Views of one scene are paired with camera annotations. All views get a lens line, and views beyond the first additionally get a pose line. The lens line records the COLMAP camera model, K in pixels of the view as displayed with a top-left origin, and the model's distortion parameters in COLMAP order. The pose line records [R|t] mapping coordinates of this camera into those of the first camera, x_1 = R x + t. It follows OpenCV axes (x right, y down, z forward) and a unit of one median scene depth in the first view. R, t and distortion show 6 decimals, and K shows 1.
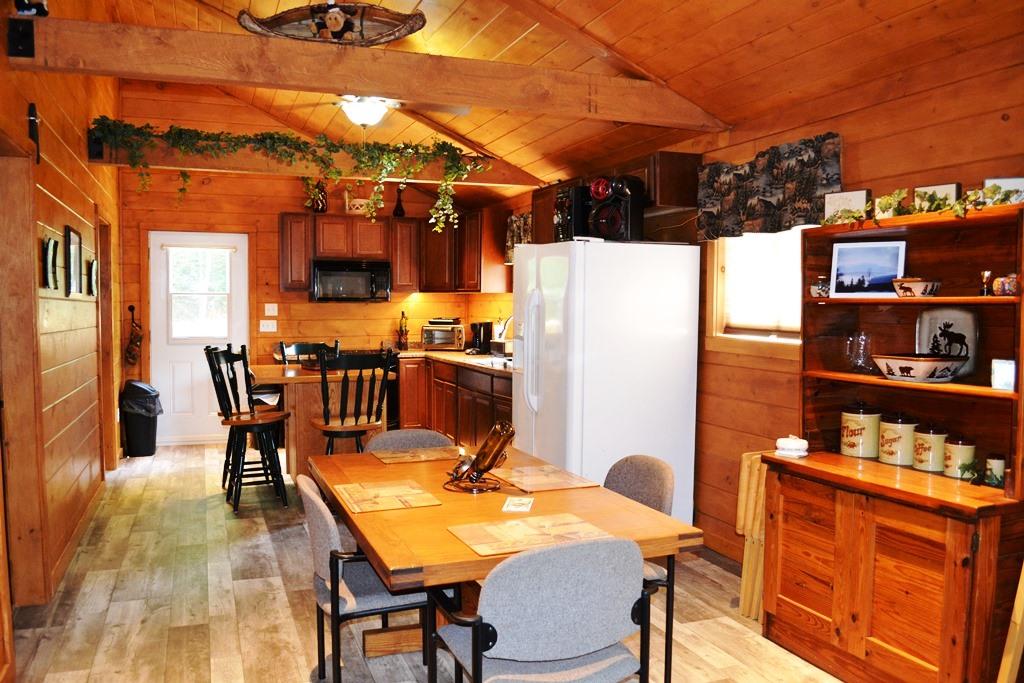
lens RADIAL K [[819.7, 0, 505.3], [0, 819.7, 346.5], [0, 0, 1]] dist [-0.082714, 0.006744]
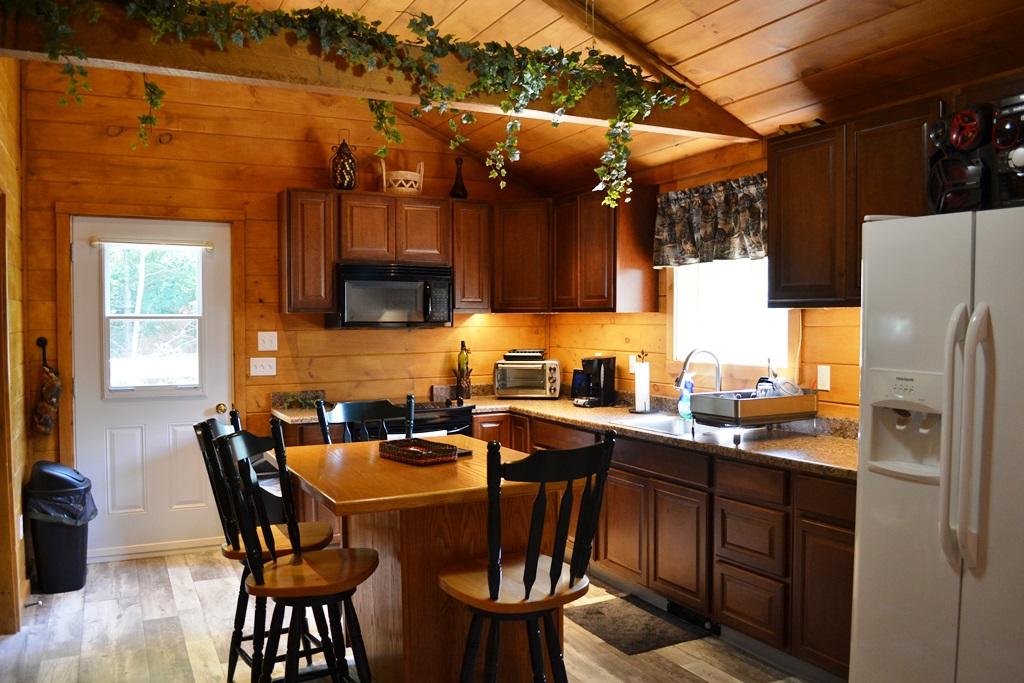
lens RADIAL K [[819.7, 0, 509.9], [0, 819.7, 347.6], [0, 0, 1]] dist [-0.082714, 0.006744]
pose [[0.994481, -0.012443, 0.104177, -0.181817], [0.014820, 0.999646, -0.022080, -0.025606], [-0.103865, 0.023502, 0.994314, 0.378471]]
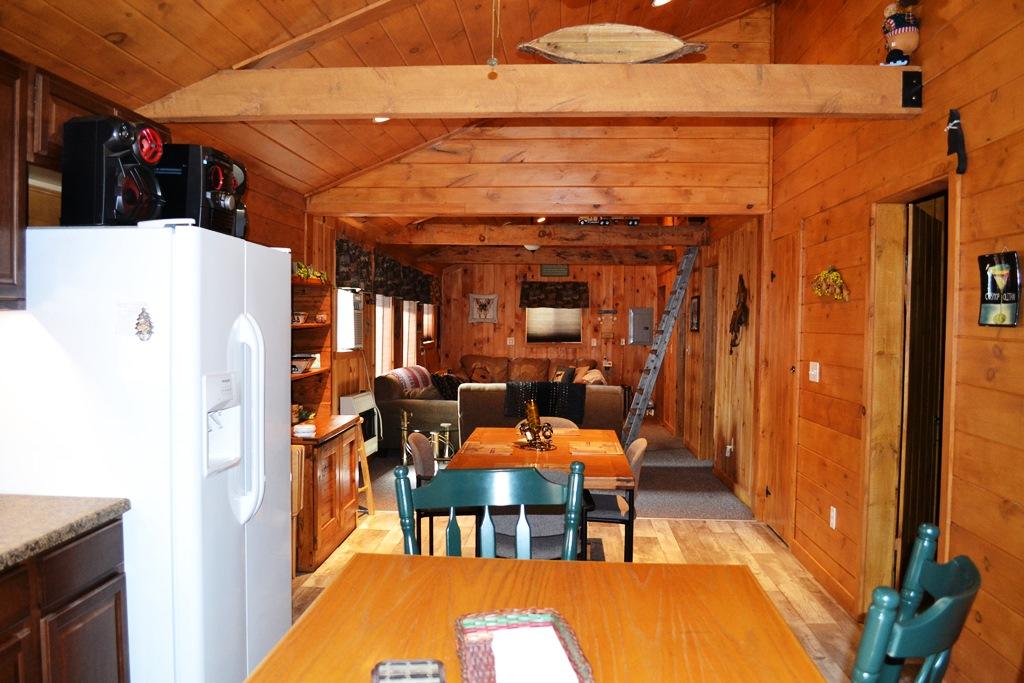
lens RADIAL K [[819.7, 0, 519.6], [0, 819.7, 331.2], [0, 0, 1]] dist [-0.082714, 0.006744]
pose [[-0.913615, -0.020447, 0.406065, -0.294210], [0.007458, 0.997724, 0.067020, -0.064918], [-0.406511, 0.064259, -0.911383, 1.009884]]
